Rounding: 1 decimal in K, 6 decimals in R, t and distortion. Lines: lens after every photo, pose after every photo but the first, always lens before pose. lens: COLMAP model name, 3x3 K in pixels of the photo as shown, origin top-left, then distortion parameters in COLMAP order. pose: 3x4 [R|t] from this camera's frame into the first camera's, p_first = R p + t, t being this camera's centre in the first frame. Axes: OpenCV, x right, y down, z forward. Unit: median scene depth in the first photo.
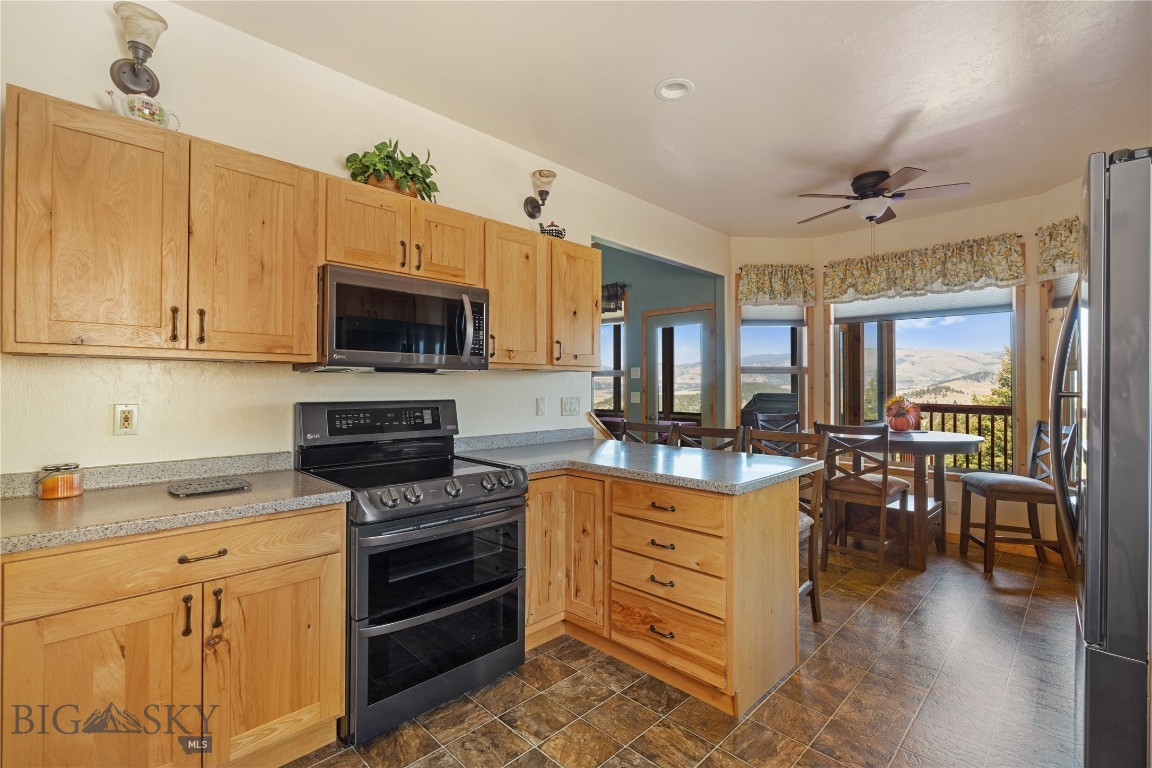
lens RADIAL K [[518.1, 0, 578.2], [0, 518.1, 382.5], [0, 0, 1]] dist [-0.005913, 0.000413]
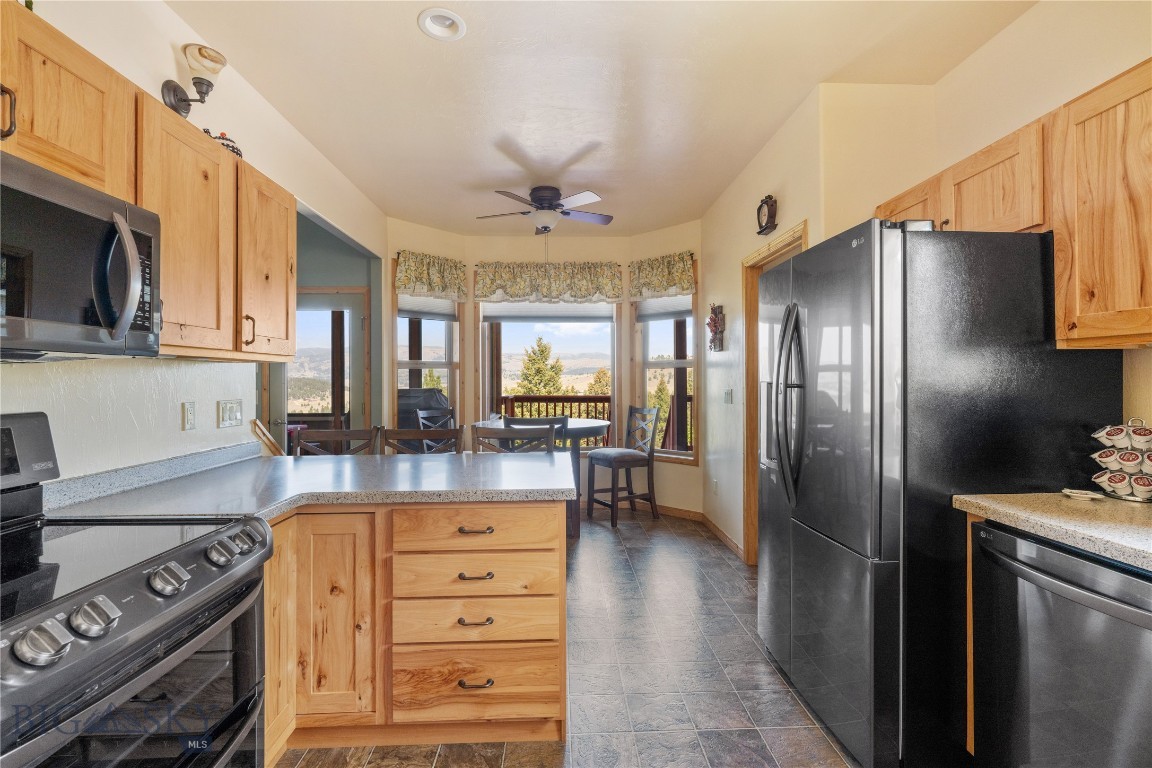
lens RADIAL K [[518.1, 0, 577.3], [0, 518.1, 378.3], [0, 0, 1]] dist [-0.005913, 0.000413]
pose [[0.676137, -0.003399, 0.736768, -0.236863], [0.002220, 0.999994, 0.002576, -0.000763], [-0.736773, -0.000106, 0.676140, 0.237280]]
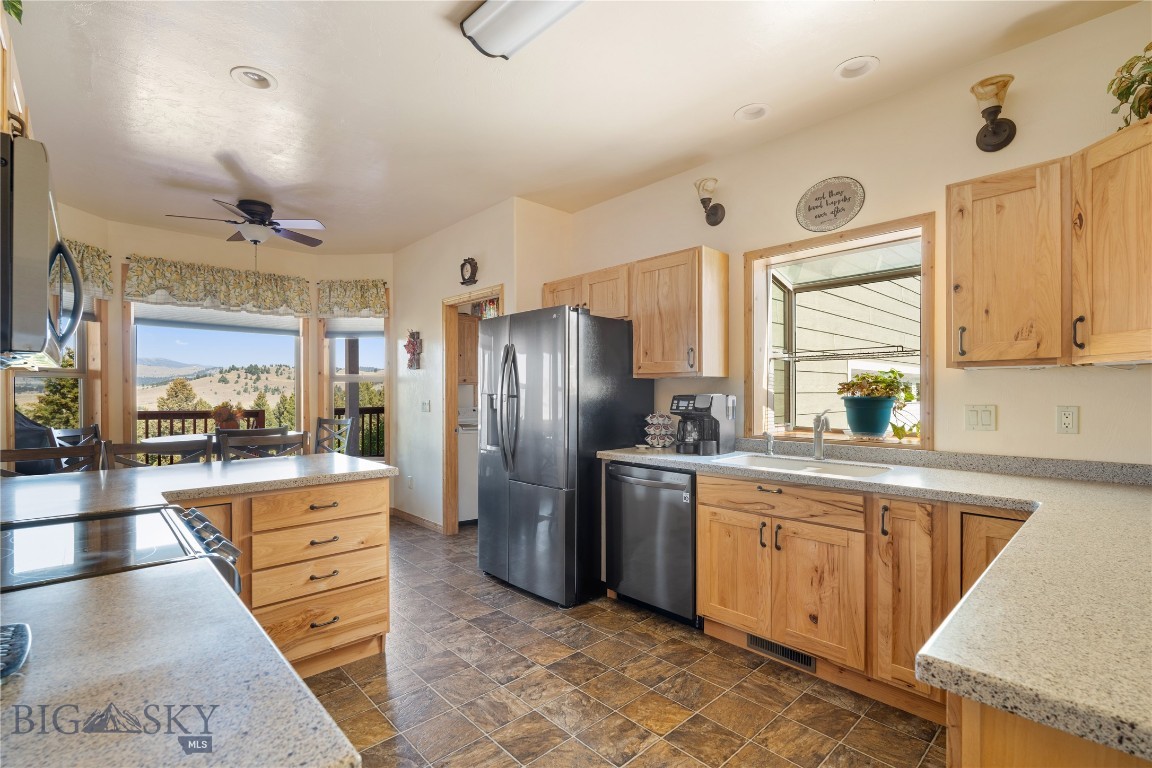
lens RADIAL K [[518.1, 0, 581.2], [0, 518.1, 398.6], [0, 0, 1]] dist [-0.005913, 0.000413]
pose [[0.024922, -0.012957, 0.999605, -0.631726], [-0.005073, 0.999901, 0.013088, 0.001608], [-0.999677, -0.005398, 0.024854, 0.318272]]
